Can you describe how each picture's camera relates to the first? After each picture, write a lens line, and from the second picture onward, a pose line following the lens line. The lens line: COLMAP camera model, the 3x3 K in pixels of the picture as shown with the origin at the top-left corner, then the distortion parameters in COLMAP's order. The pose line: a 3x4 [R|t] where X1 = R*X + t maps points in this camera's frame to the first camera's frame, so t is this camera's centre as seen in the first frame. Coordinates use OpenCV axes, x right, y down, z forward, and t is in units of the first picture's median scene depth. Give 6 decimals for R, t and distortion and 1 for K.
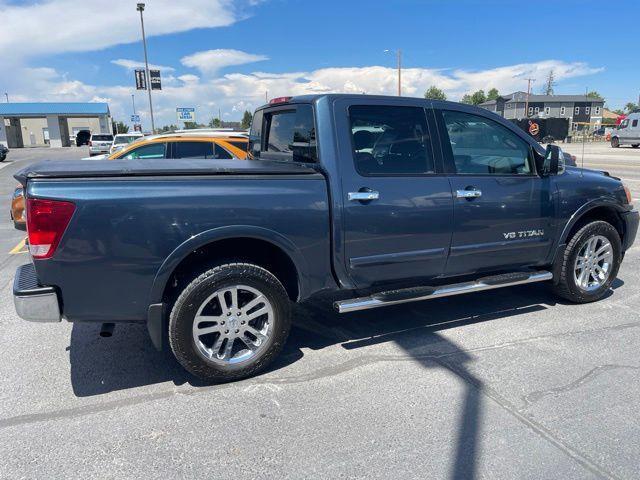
lens RADIAL K [[483.8, 0, 320.3], [0, 483.8, 245.7], [0, 0, 1]] dist [0.063078, -0.080867]
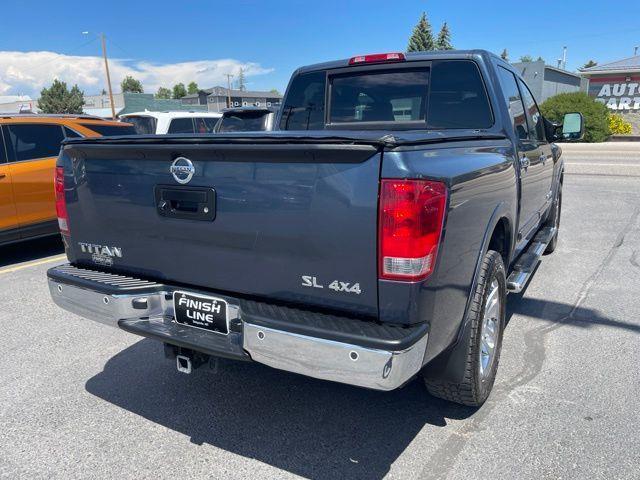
lens RADIAL K [[483.8, 0, 324.4], [0, 483.8, 240.7], [0, 0, 1]] dist [0.063078, -0.080867]
pose [[0.824858, -0.139169, 0.547943, -0.728294], [0.137823, 0.989486, 0.043839, -0.046225], [-0.548283, 0.039358, 0.835366, 0.416917]]
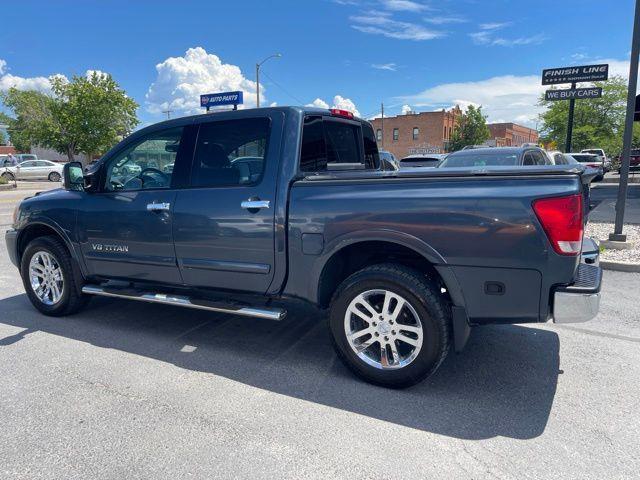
lens RADIAL K [[483.8, 0, 314.2], [0, 483.8, 241.9], [0, 0, 1]] dist [0.063078, -0.080867]
pose [[-0.581018, -0.110536, 0.806350, -1.013851], [0.199160, 0.941306, 0.272541, -0.374259], [-0.789147, 0.318944, -0.524901, 1.873114]]
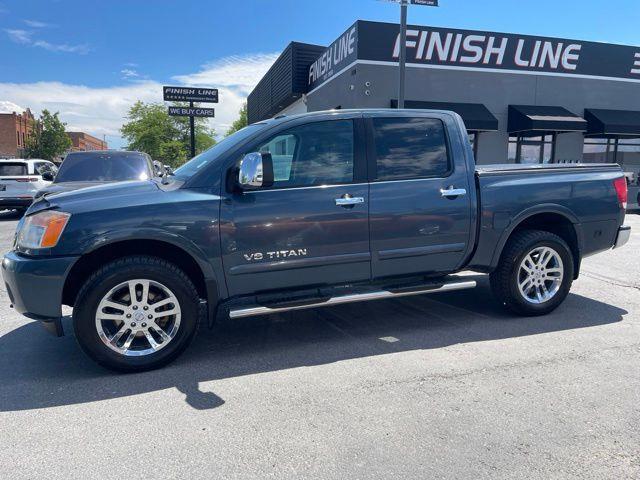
lens RADIAL K [[483.8, 0, 328.2], [0, 483.8, 246.0], [0, 0, 1]] dist [0.063078, -0.080867]
pose [[-0.996517, 0.002961, 0.083338, 0.061166], [0.033235, 0.930672, 0.364342, -0.511885], [-0.076481, 0.365843, -0.927529, 2.561325]]
